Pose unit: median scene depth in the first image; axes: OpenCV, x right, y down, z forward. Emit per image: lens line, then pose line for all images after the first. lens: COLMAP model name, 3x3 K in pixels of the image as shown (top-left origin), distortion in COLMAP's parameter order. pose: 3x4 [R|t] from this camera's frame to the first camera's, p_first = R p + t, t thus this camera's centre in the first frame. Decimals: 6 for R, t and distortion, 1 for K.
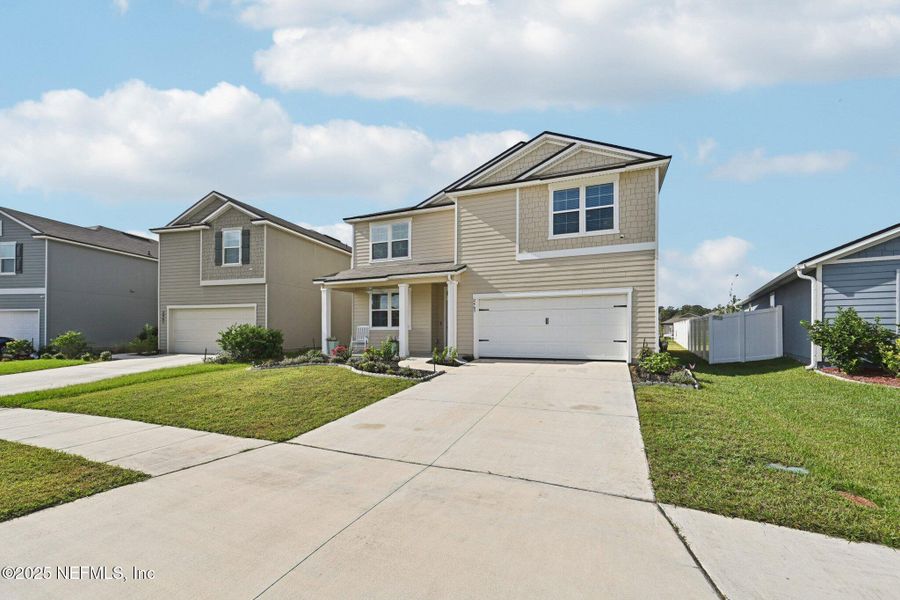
lens RADIAL K [[359.1, 0, 457.2], [0, 359.1, 330.5], [0, 0, 1]] dist [-0.004504, -0.000183]
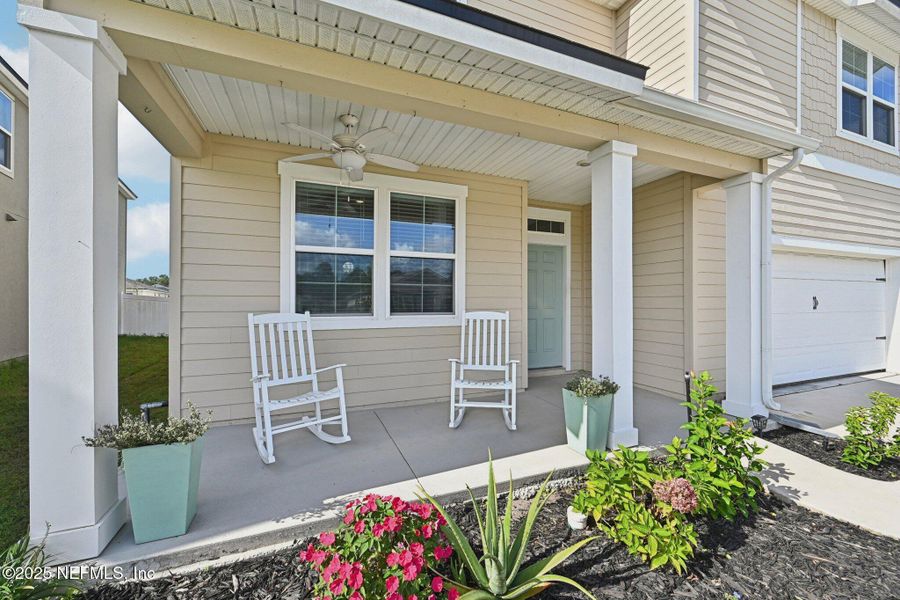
lens RADIAL K [[359.1, 0, 453.4], [0, 359.1, 299.2], [0, 0, 1]] dist [-0.004504, -0.000183]
pose [[0.712085, 0.003974, 0.702082, -0.432773], [-0.003155, 0.999992, -0.002460, -0.028687], [-0.702086, -0.000463, 0.712092, 0.983056]]
